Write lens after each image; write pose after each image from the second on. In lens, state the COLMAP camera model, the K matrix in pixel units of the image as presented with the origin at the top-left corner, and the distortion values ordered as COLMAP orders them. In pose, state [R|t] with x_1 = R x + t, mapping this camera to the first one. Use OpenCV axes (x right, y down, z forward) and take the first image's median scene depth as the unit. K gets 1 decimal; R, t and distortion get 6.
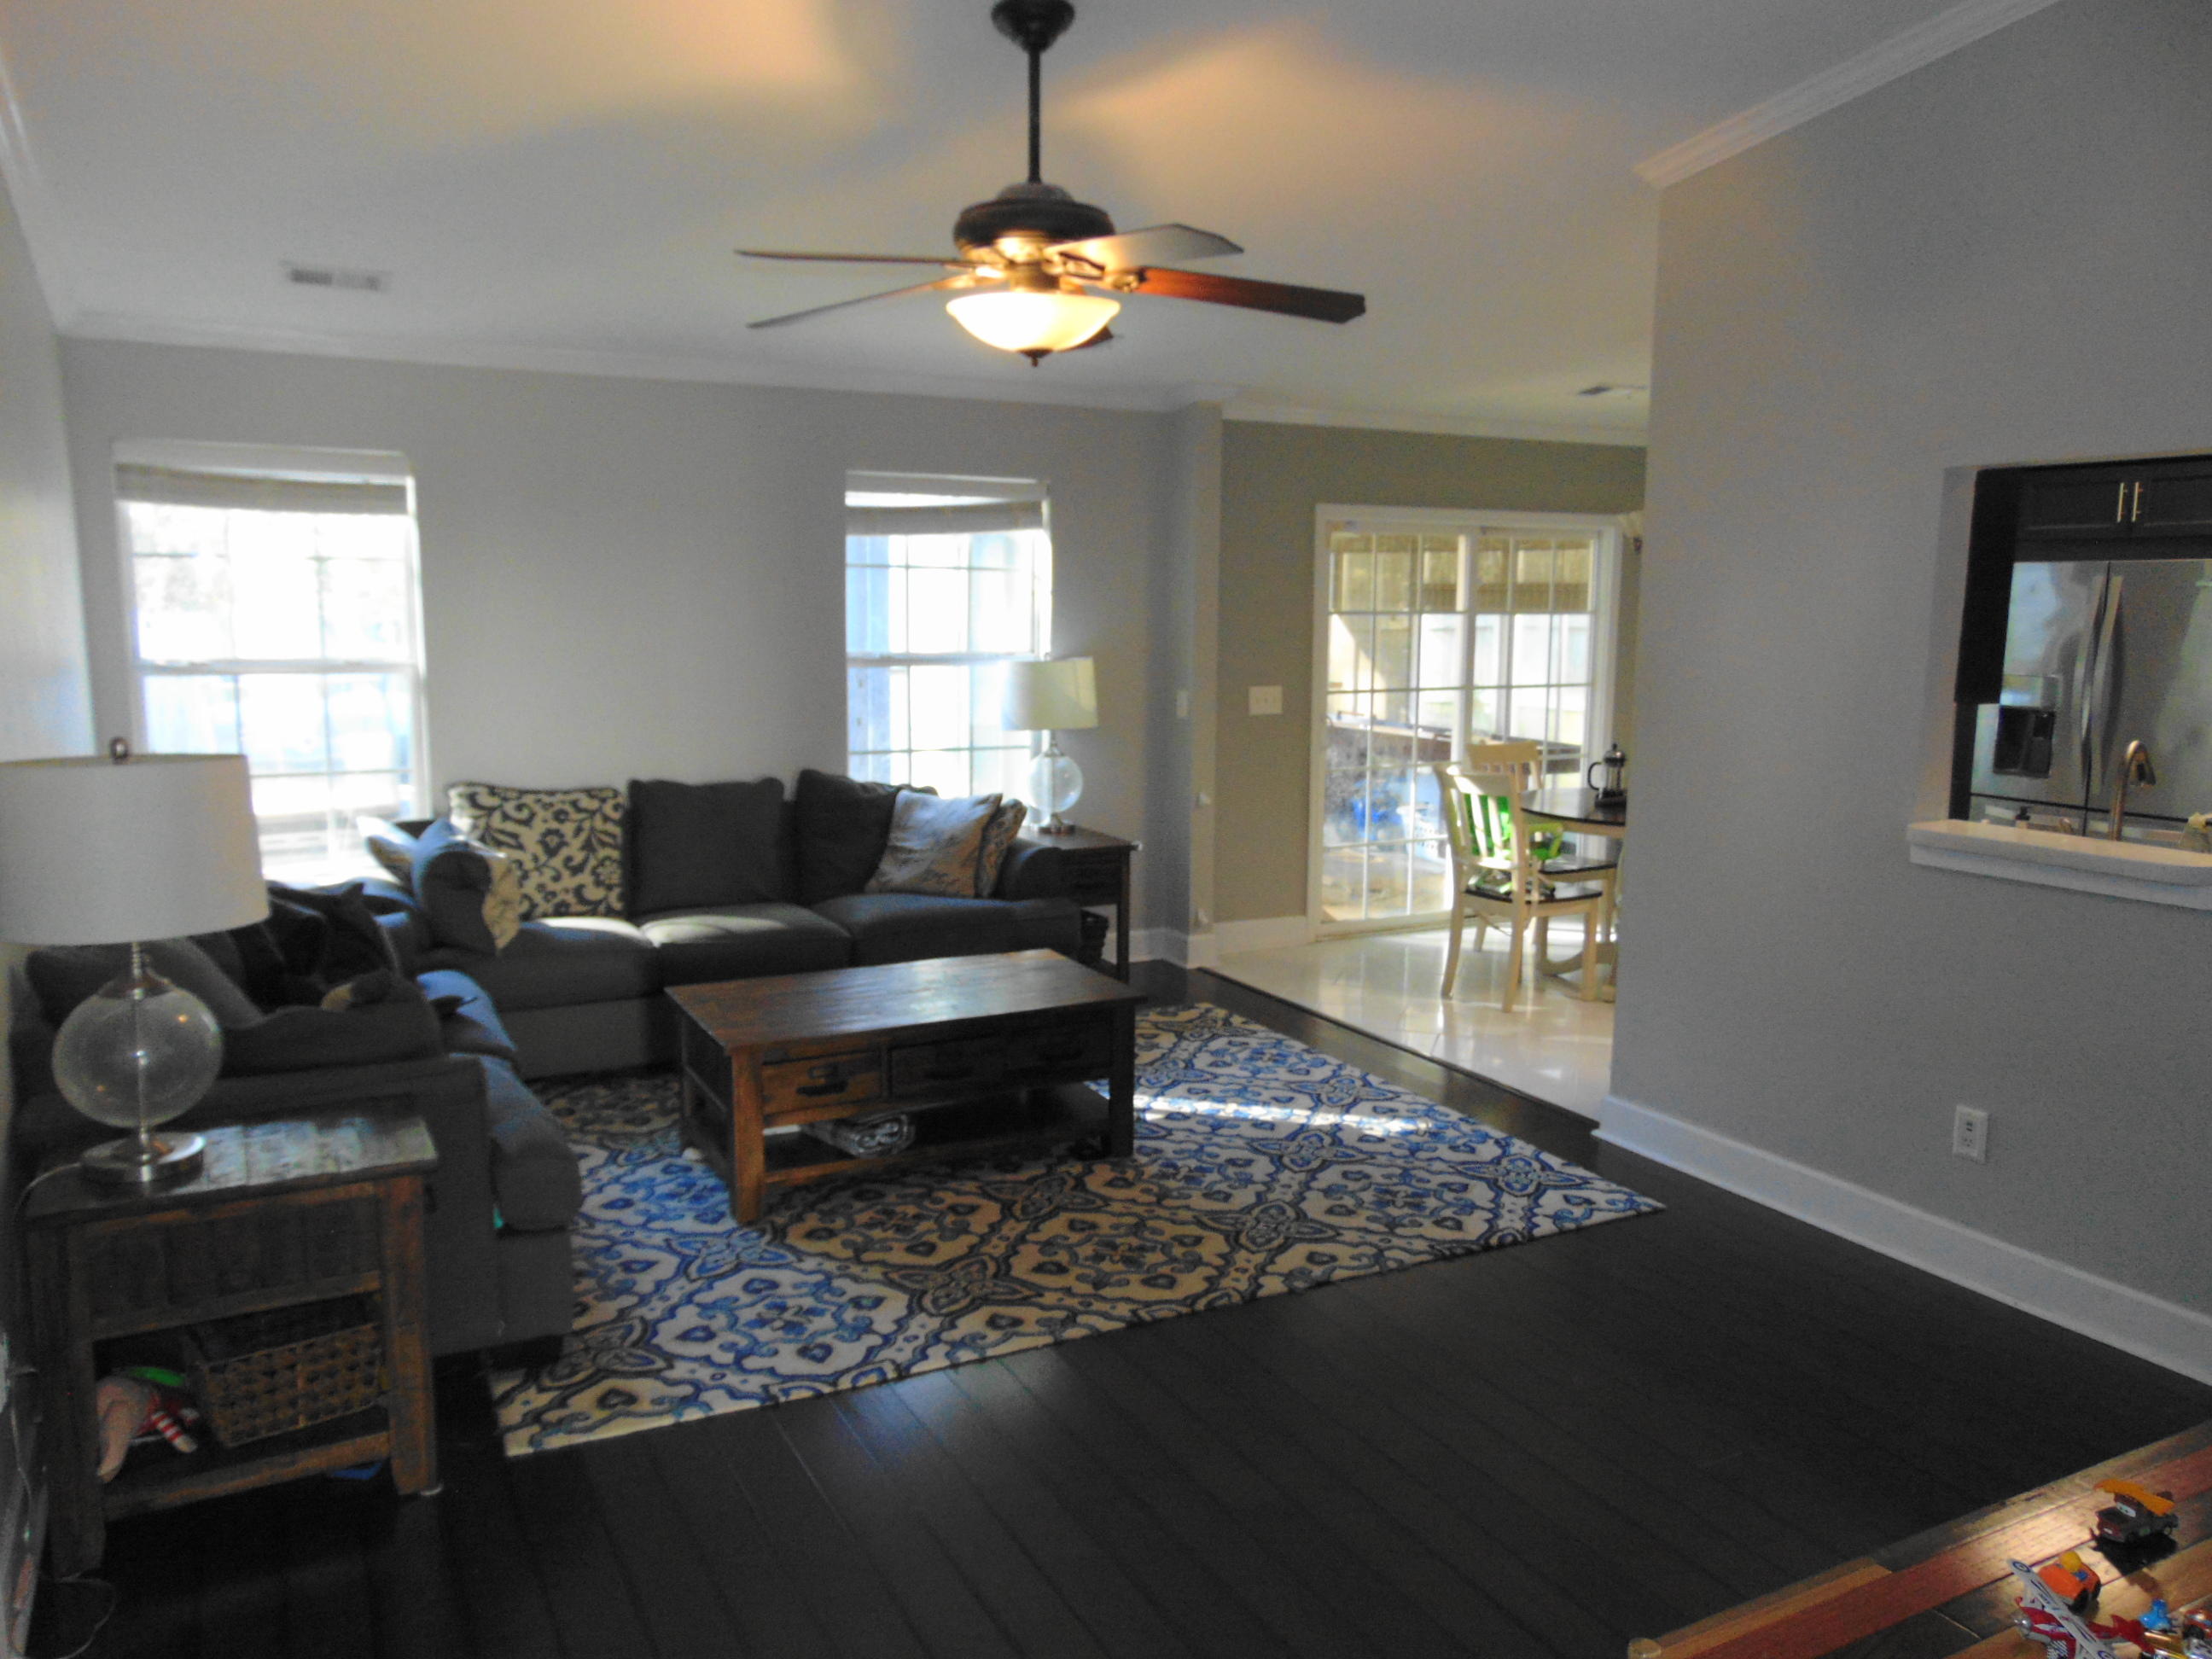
lens RADIAL K [[1663.6, 0, 1117.5], [0, 1663.6, 826.2], [0, 0, 1]] dist [-0.047064, 0.103376]
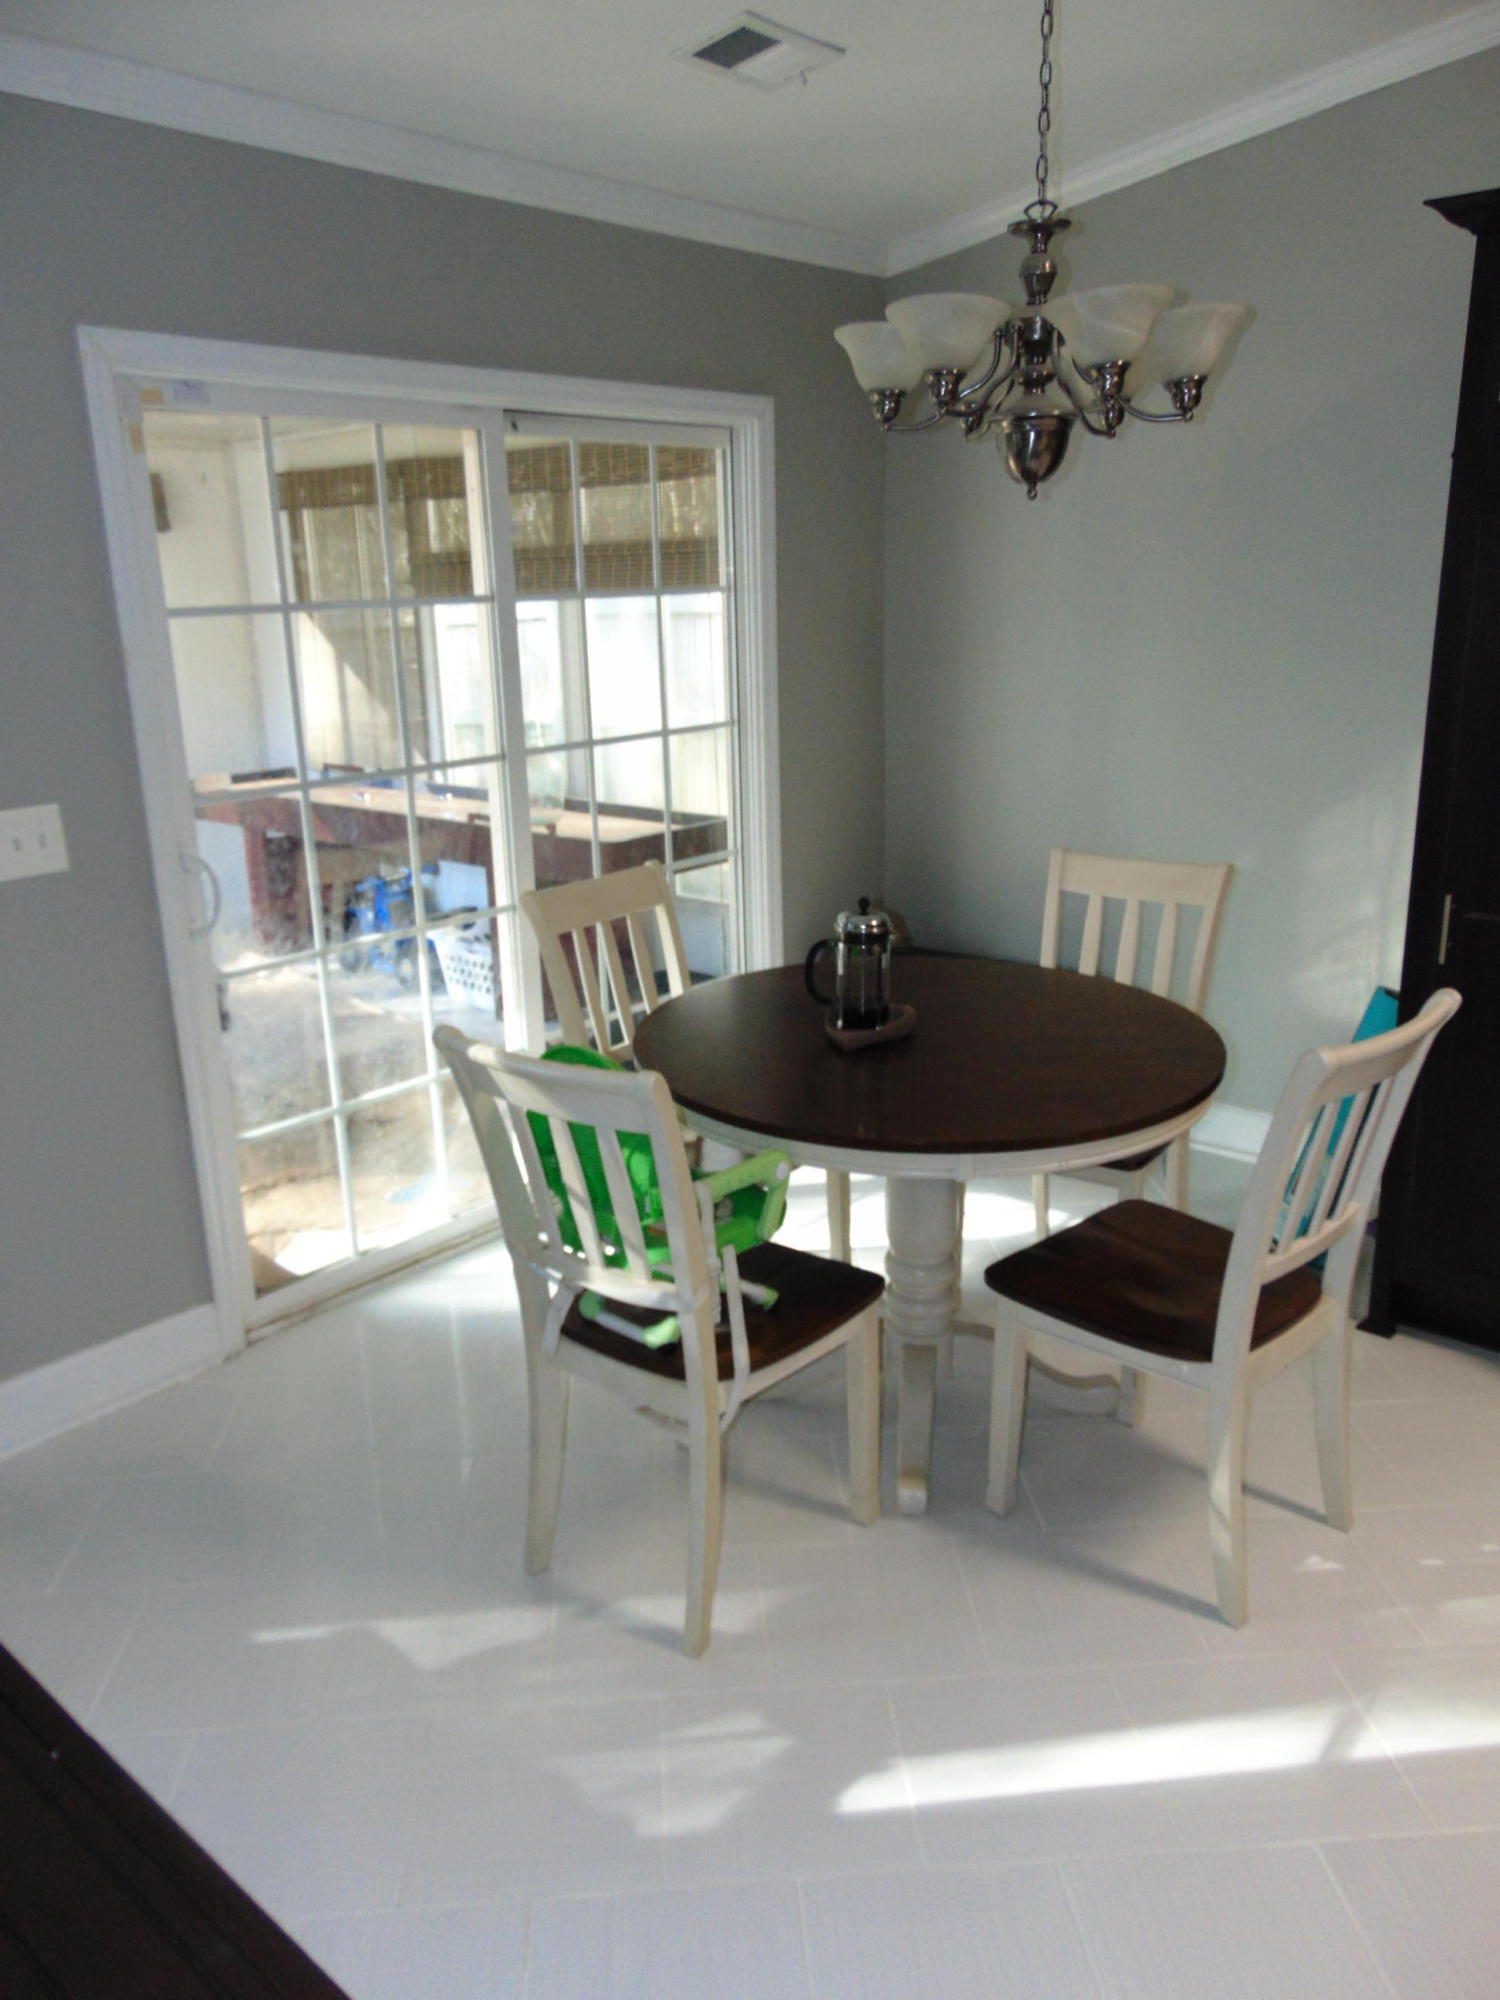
lens RADIAL K [[1504.1, 0, 773.8], [0, 1504.1, 1004.2], [0, 0, 1]] dist [-0.047064, 0.103376]
pose [[0.930574, -0.129626, 0.342387, 0.113150], [0.081793, 0.985192, 0.150685, -0.066334], [-0.356850, -0.112219, 0.927397, 0.514976]]
